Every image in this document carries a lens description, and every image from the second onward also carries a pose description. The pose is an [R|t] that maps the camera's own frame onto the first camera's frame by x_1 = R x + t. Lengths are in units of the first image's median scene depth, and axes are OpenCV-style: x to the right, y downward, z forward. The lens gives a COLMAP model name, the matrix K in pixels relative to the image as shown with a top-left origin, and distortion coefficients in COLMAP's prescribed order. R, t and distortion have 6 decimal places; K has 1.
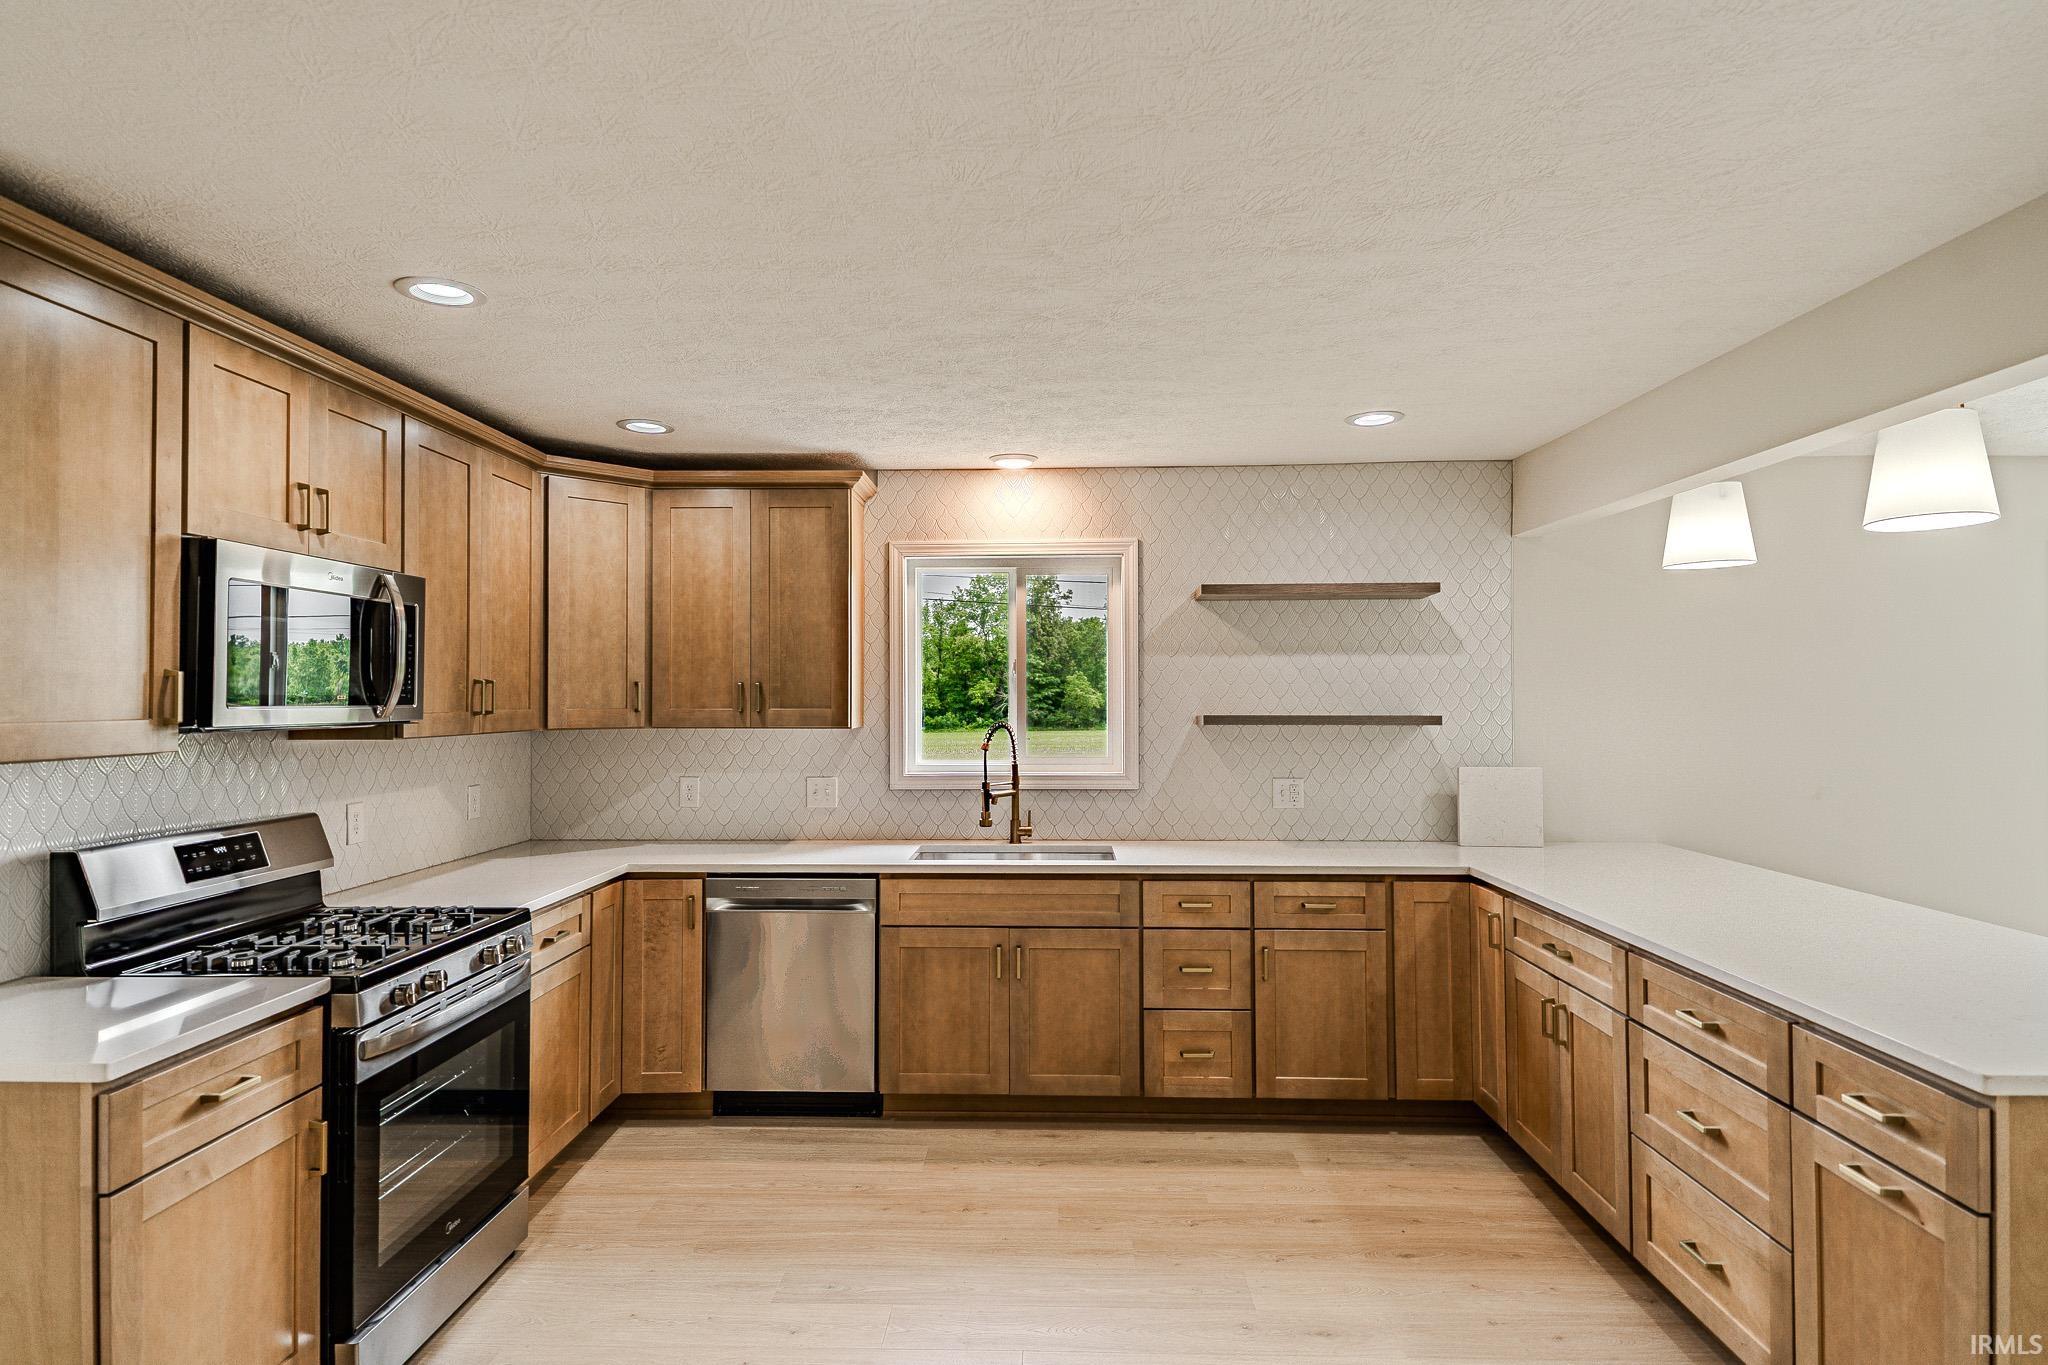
lens RADIAL K [[1109.8, 0, 1024.0], [0, 1109.8, 682.5], [0, 0, 1]] dist [0.046711, -0.033118]
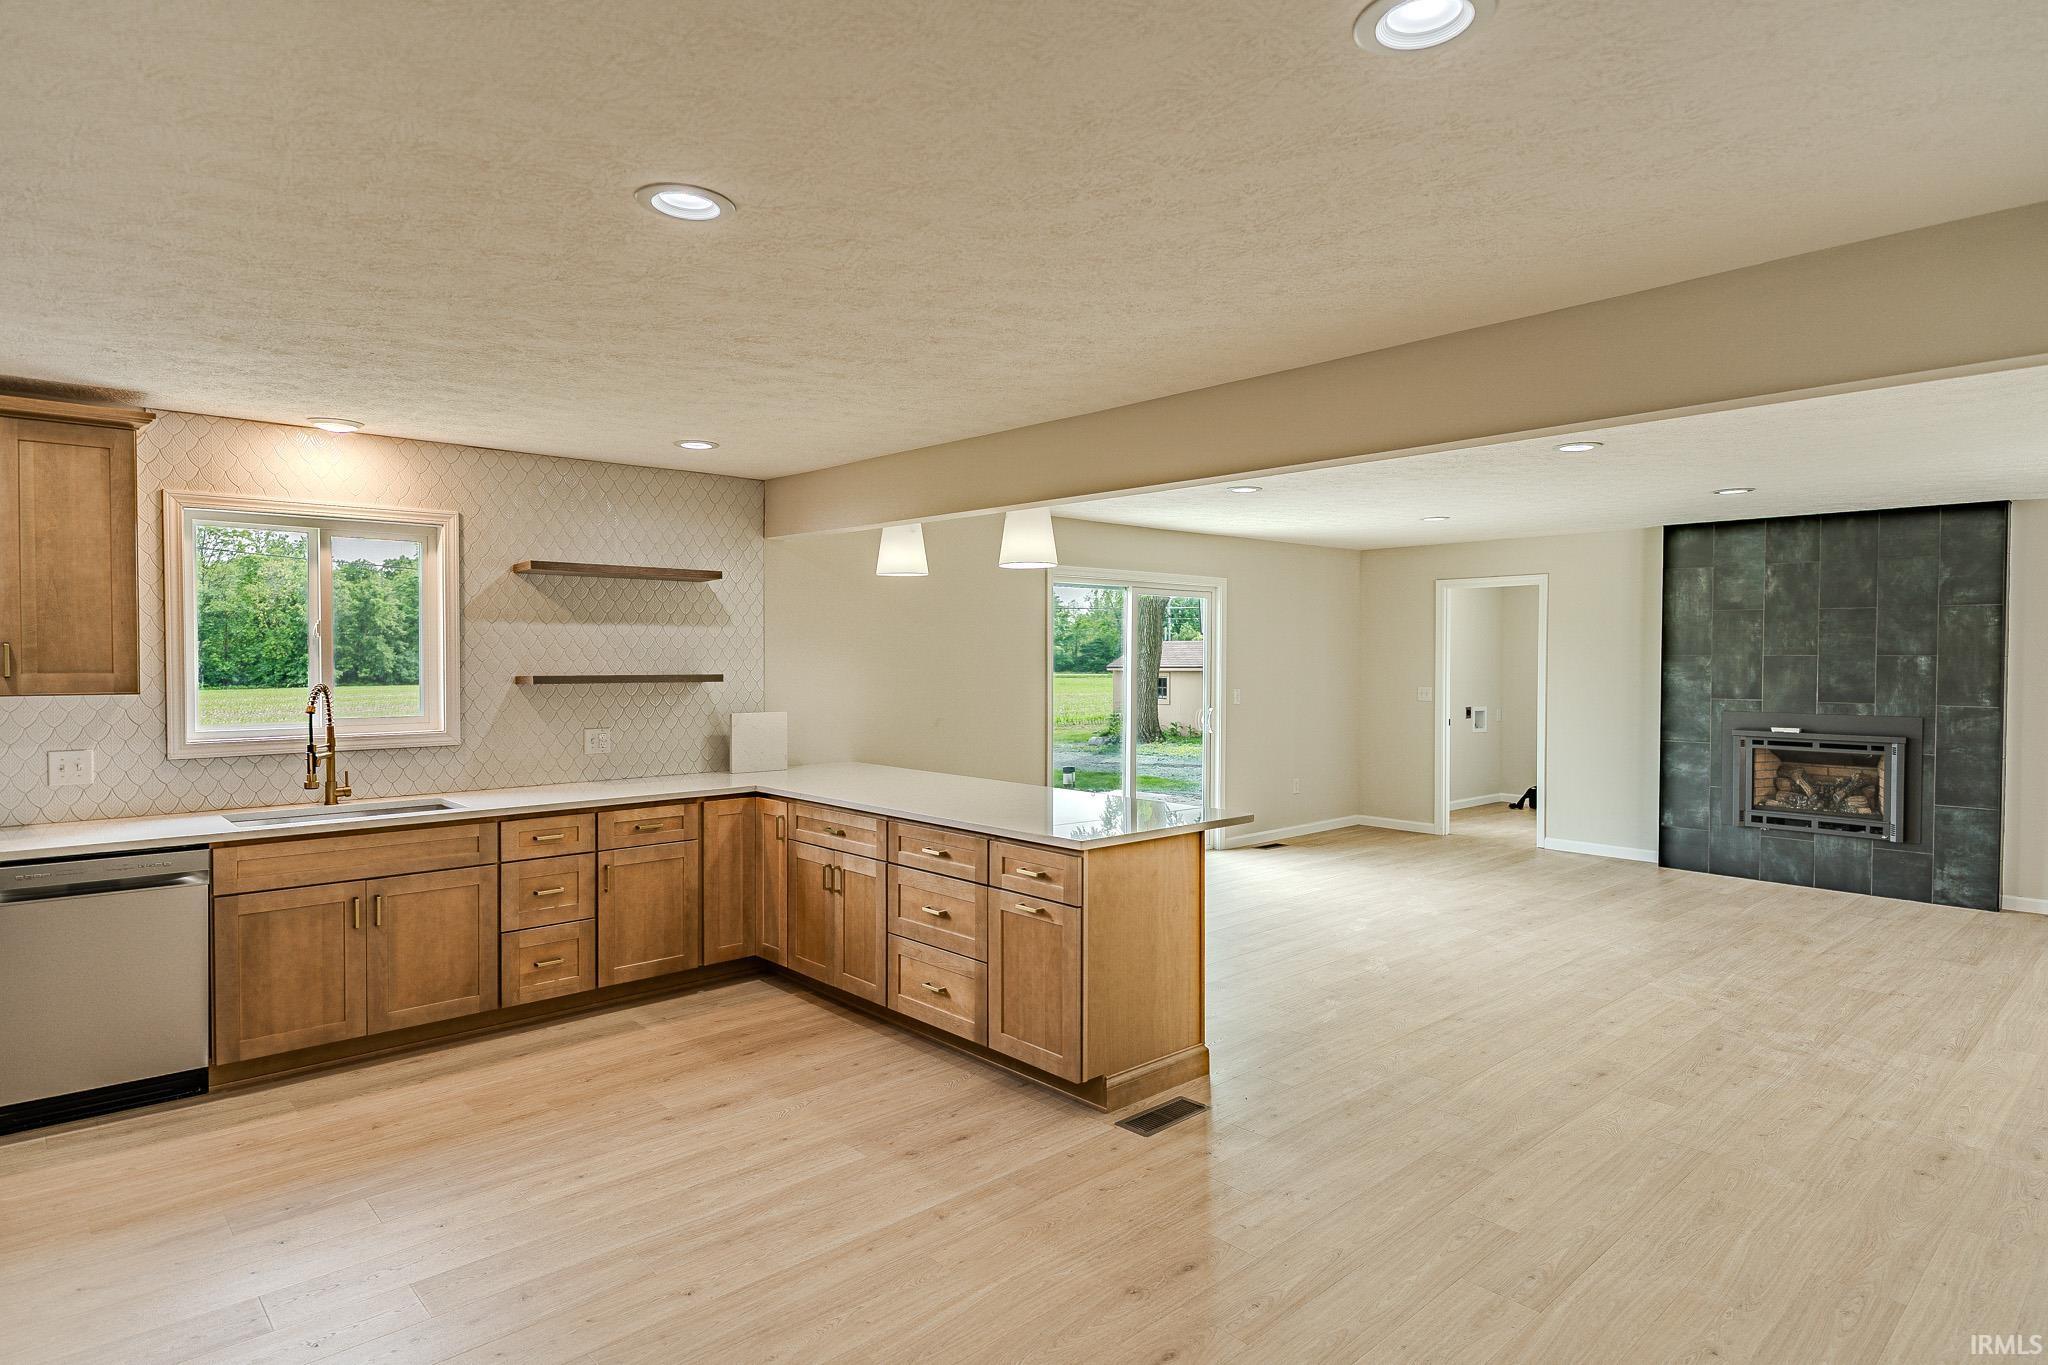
lens RADIAL K [[1109.8, 0, 1024.0], [0, 1109.8, 682.5], [0, 0, 1]] dist [0.046711, -0.033118]
pose [[0.715700, -0.014339, 0.698261, -0.308540], [-0.013856, 0.999301, 0.034723, -0.011687], [-0.698271, -0.034526, 0.715001, -0.189277]]
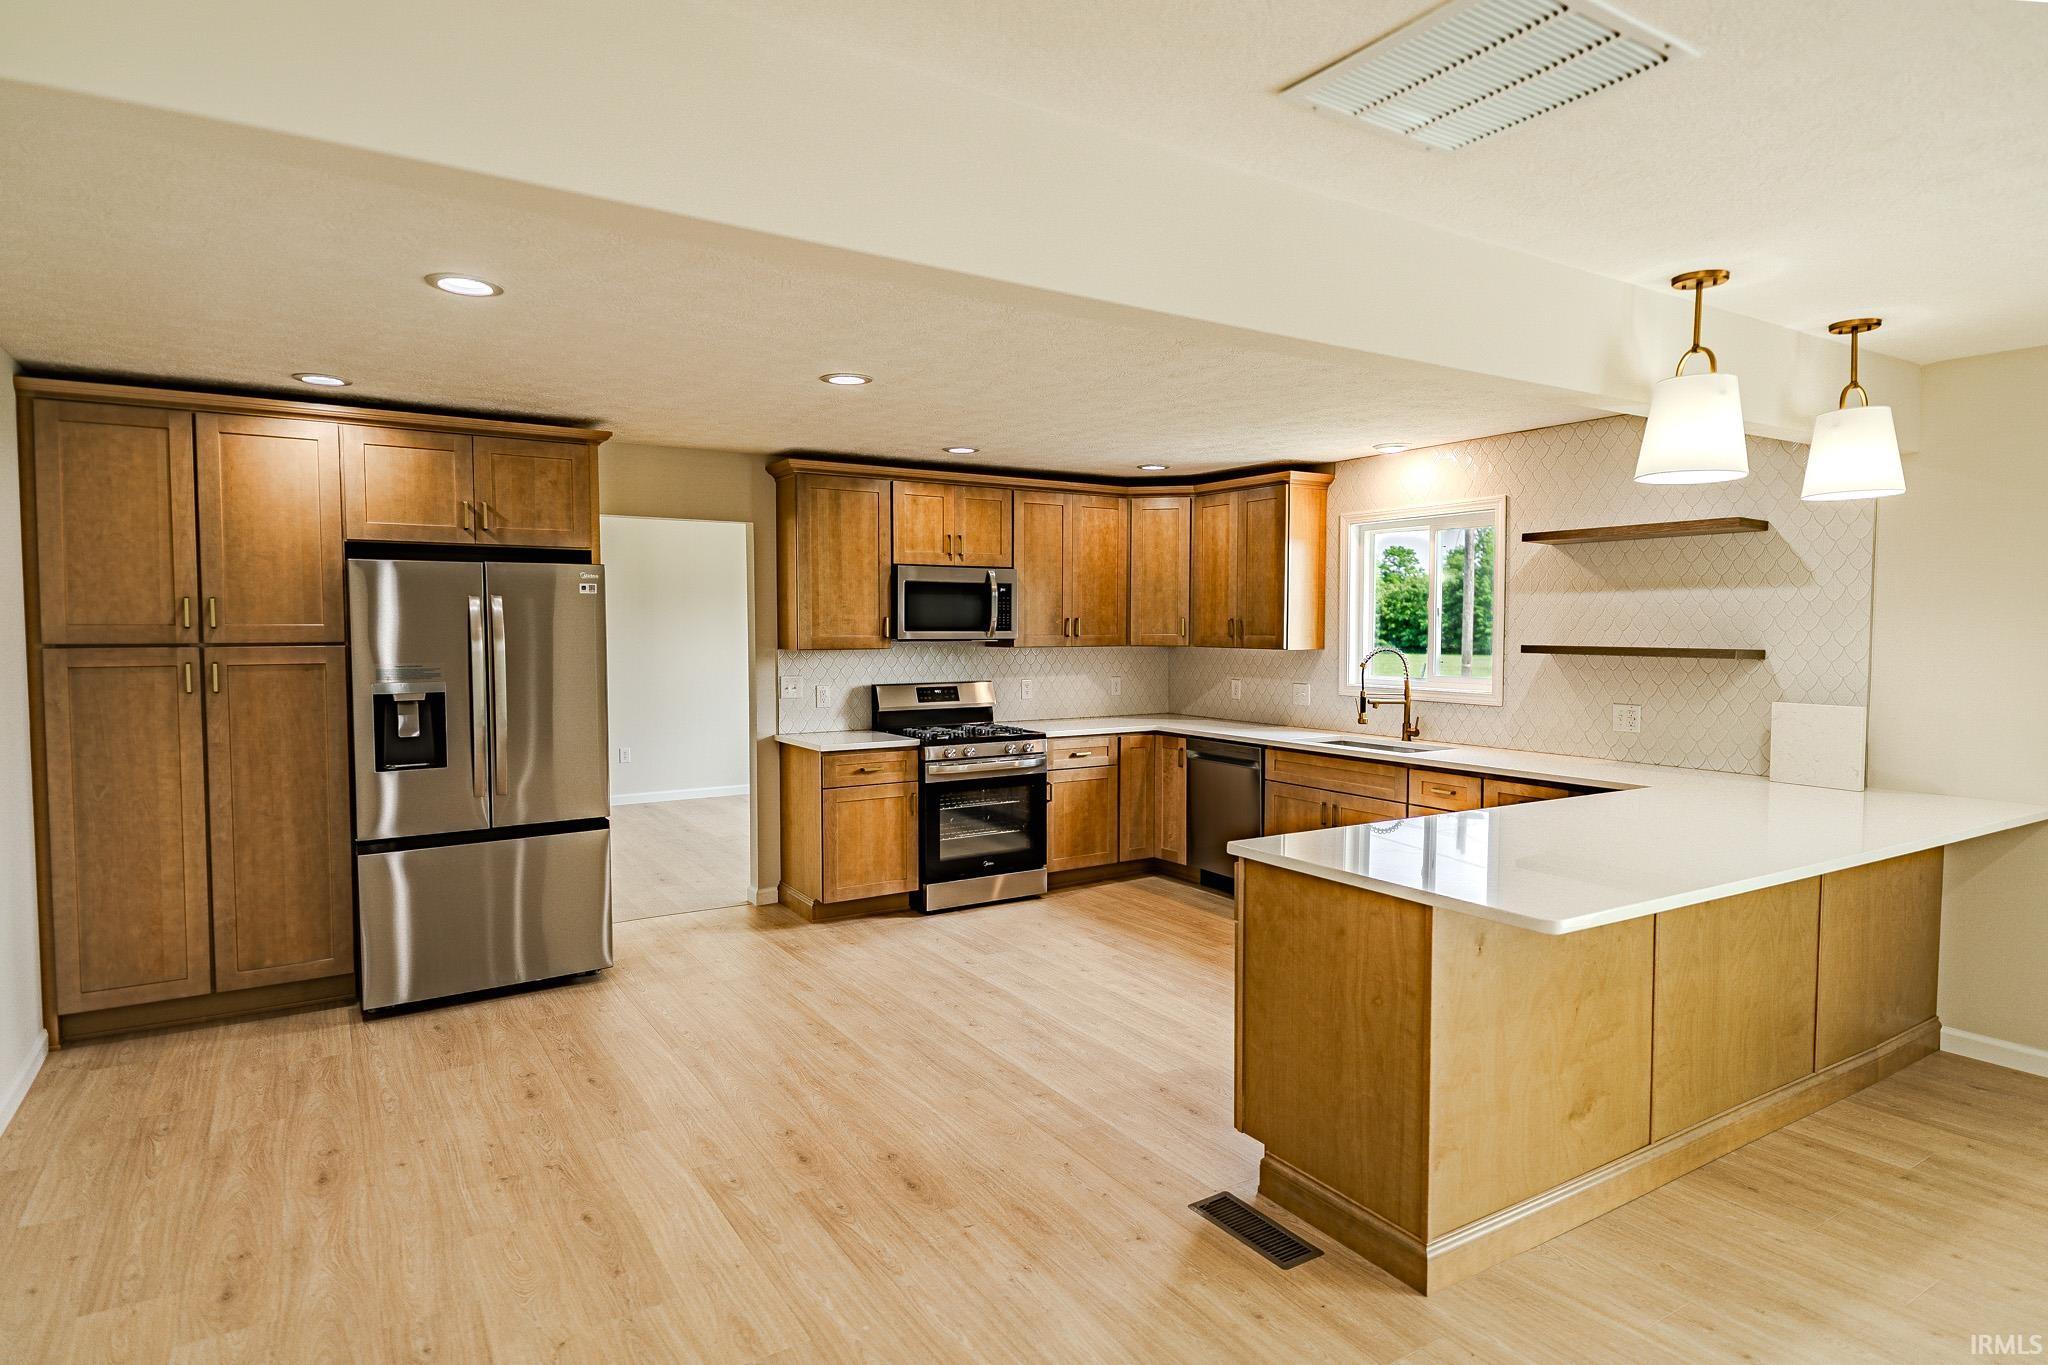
lens RADIAL K [[1118.9, 0, 1024.0], [0, 1118.9, 682.5], [0, 0, 1]] dist [0.023230, -0.000317]
pose [[0.560083, 0.045932, -0.827162, 0.947300], [0.008424, 0.998094, 0.061128, -0.009038], [0.828394, -0.041205, 0.558629, -0.118395]]
